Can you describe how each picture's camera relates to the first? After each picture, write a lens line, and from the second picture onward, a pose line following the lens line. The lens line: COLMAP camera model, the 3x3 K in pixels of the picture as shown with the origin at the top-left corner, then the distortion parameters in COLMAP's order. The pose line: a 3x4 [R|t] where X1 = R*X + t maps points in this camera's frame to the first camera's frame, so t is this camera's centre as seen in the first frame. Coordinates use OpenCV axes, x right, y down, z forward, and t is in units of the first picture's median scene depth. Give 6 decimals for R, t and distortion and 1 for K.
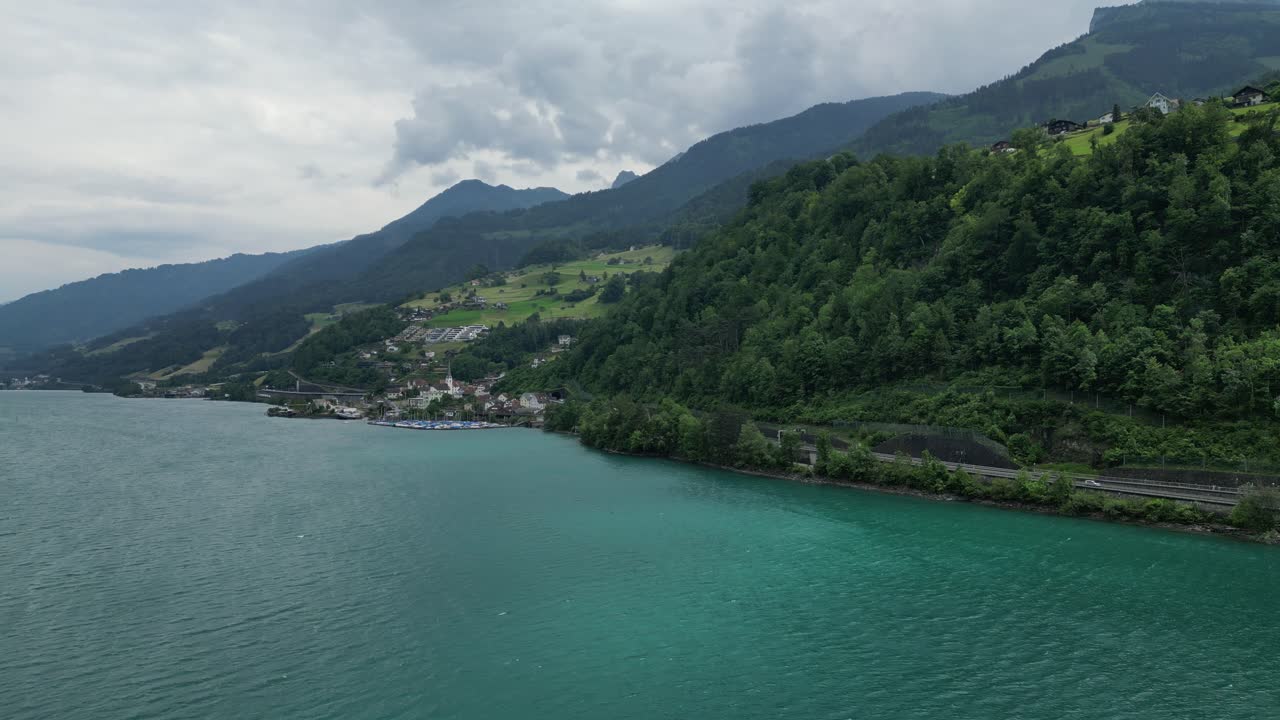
lens RADIAL K [[919.7, 0, 645.9], [0, 919.7, 358.7], [0, 0, 1]] dist [0.110932, -0.118389]
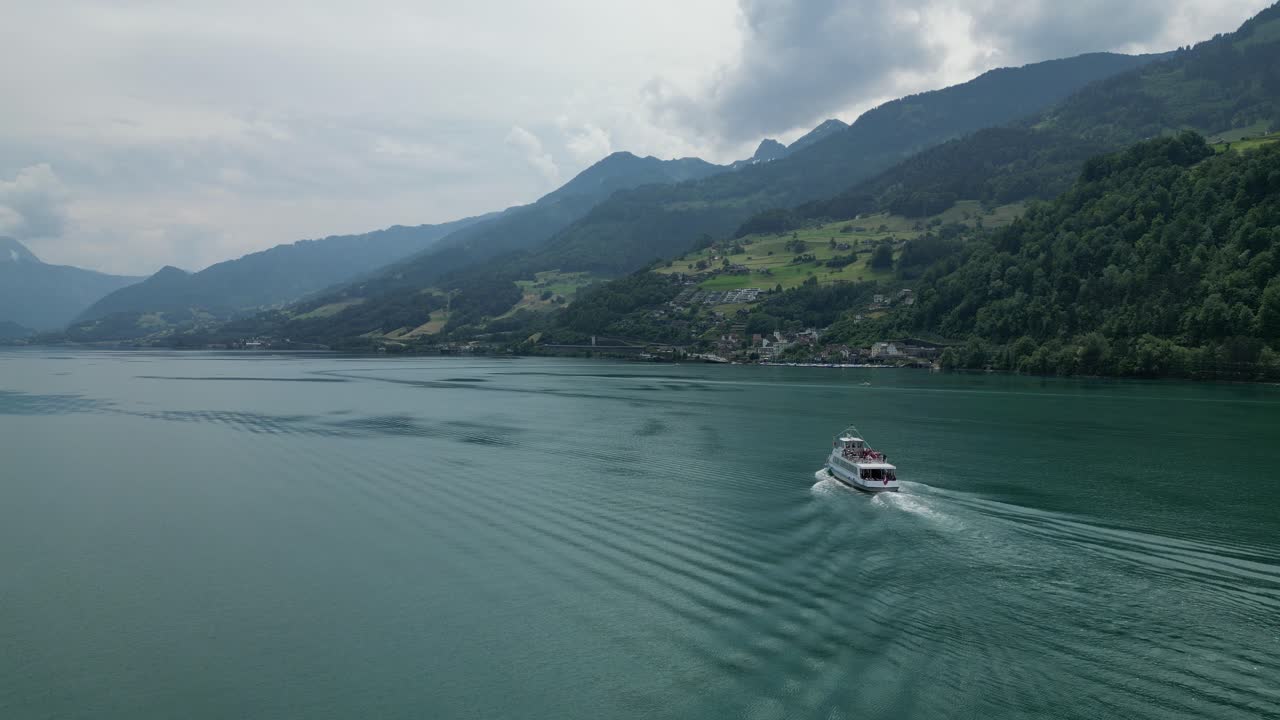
lens RADIAL K [[919.7, 0, 645.9], [0, 919.7, 358.7], [0, 0, 1]] dist [0.110932, -0.118389]
pose [[0.993261, 0.009665, -0.115493, -0.107585], [-0.005828, 0.999421, 0.033515, 0.007580], [0.115750, -0.032616, 0.992743, -0.079241]]
